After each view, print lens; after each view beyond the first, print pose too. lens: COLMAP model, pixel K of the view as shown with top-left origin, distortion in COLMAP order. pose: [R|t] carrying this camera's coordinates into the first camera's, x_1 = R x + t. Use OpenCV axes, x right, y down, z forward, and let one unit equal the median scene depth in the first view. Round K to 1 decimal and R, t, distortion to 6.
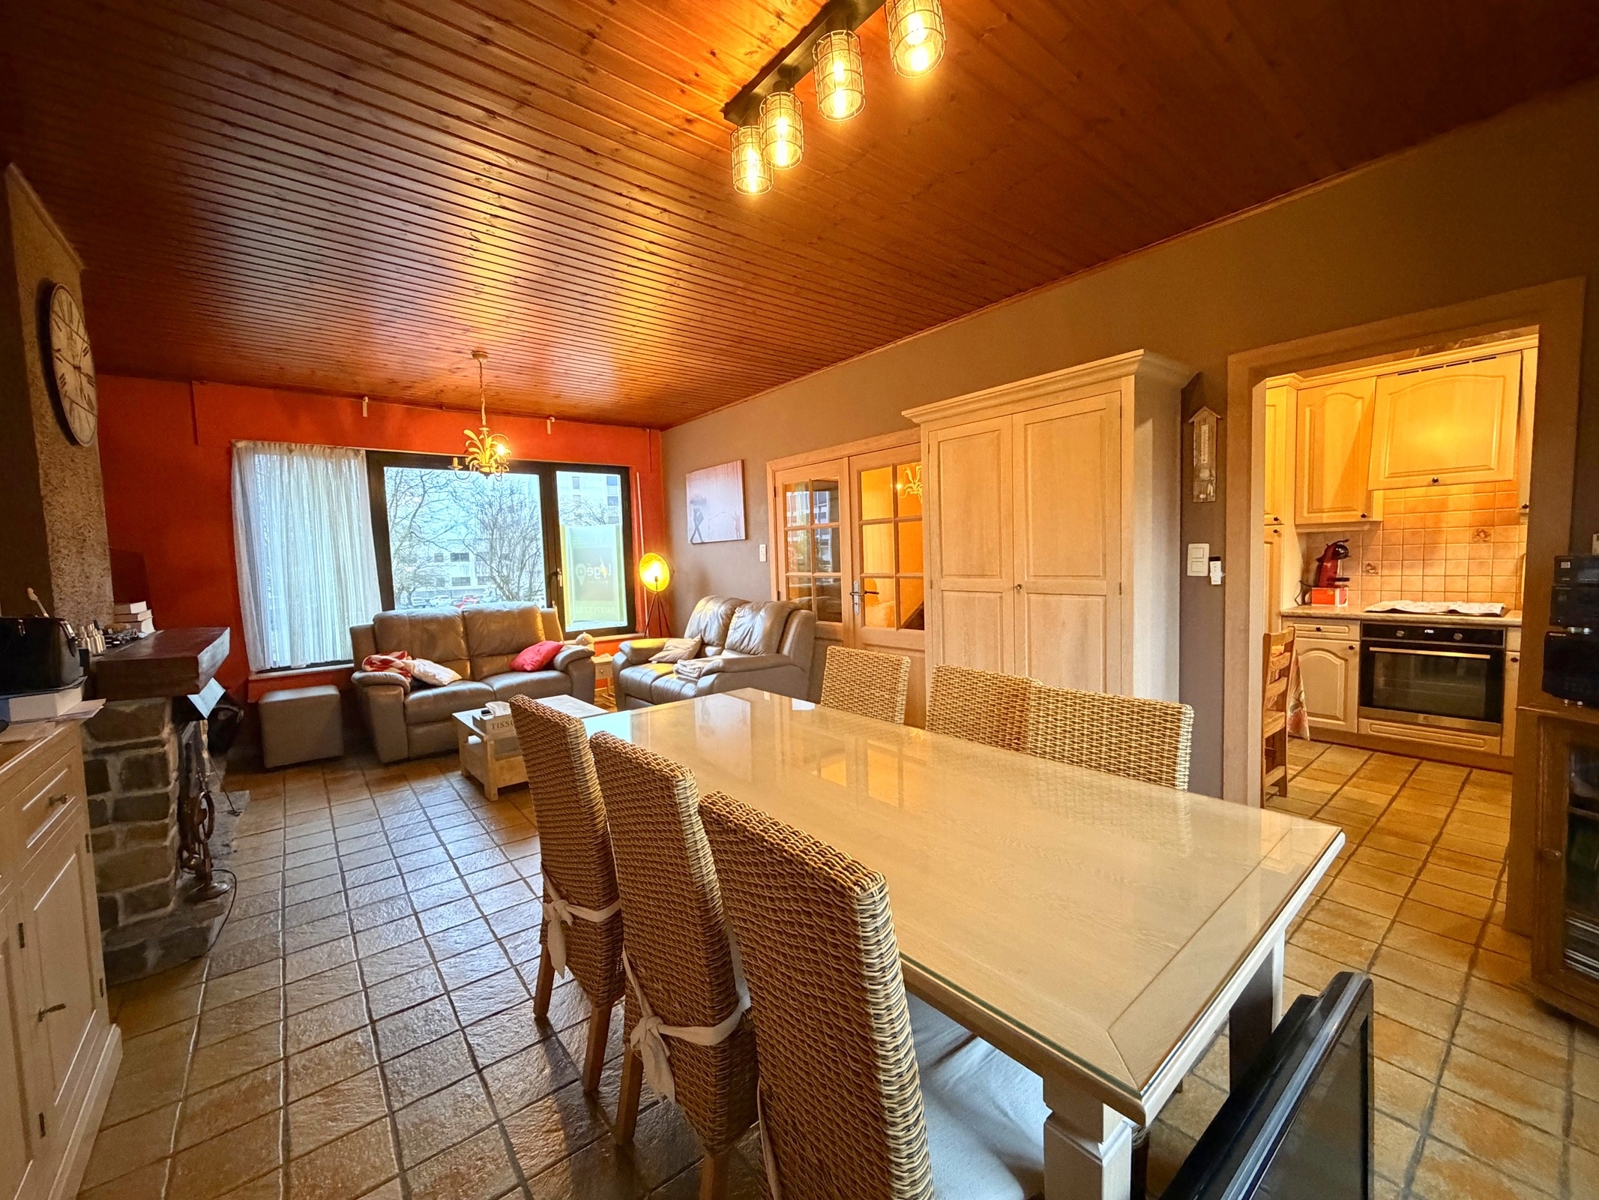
lens RADIAL K [[638.3, 0, 798.4], [0, 638.3, 603.6], [0, 0, 1]] dist [0.015671, 0.000158]
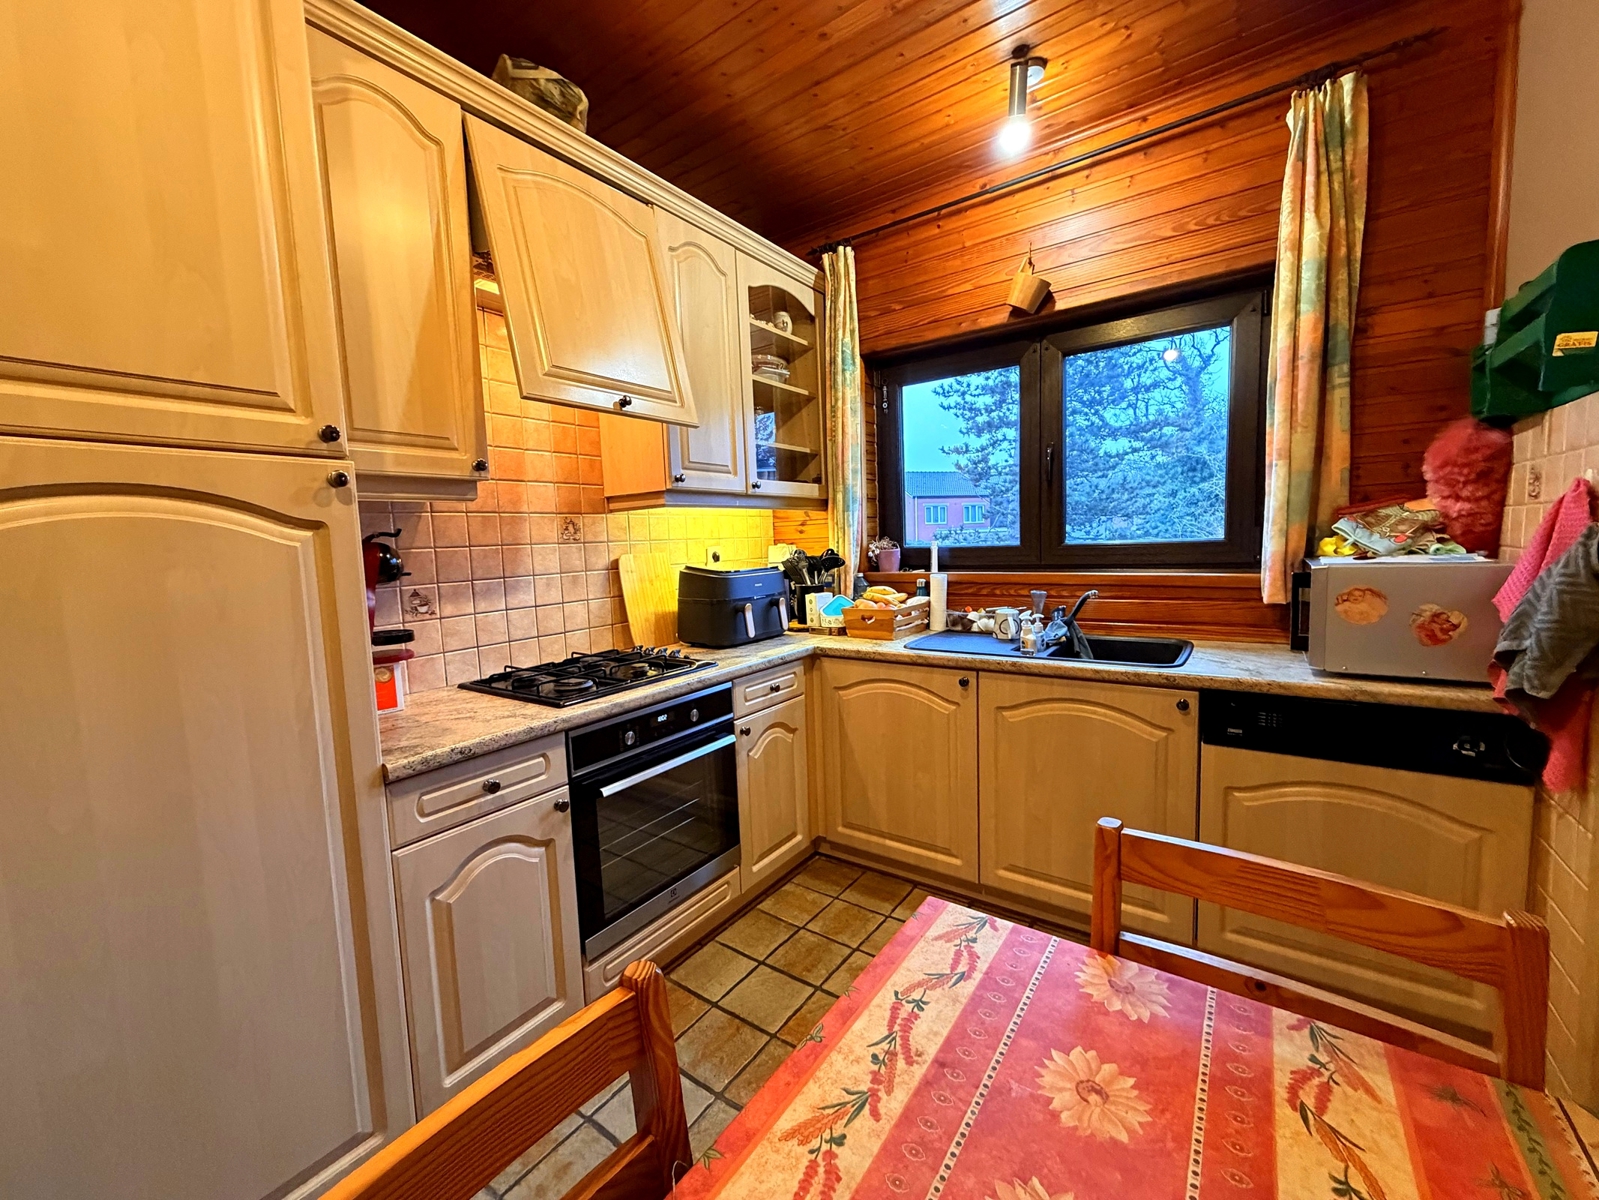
lens RADIAL K [[638.3, 0, 802.4], [0, 638.3, 604.5], [0, 0, 1]] dist [0.015671, 0.000158]
pose [[-0.275710, -0.058951, 0.959431, 0.428486], [0.110115, 0.989610, 0.092449, -0.064994], [-0.954913, 0.131137, -0.266354, 0.886229]]
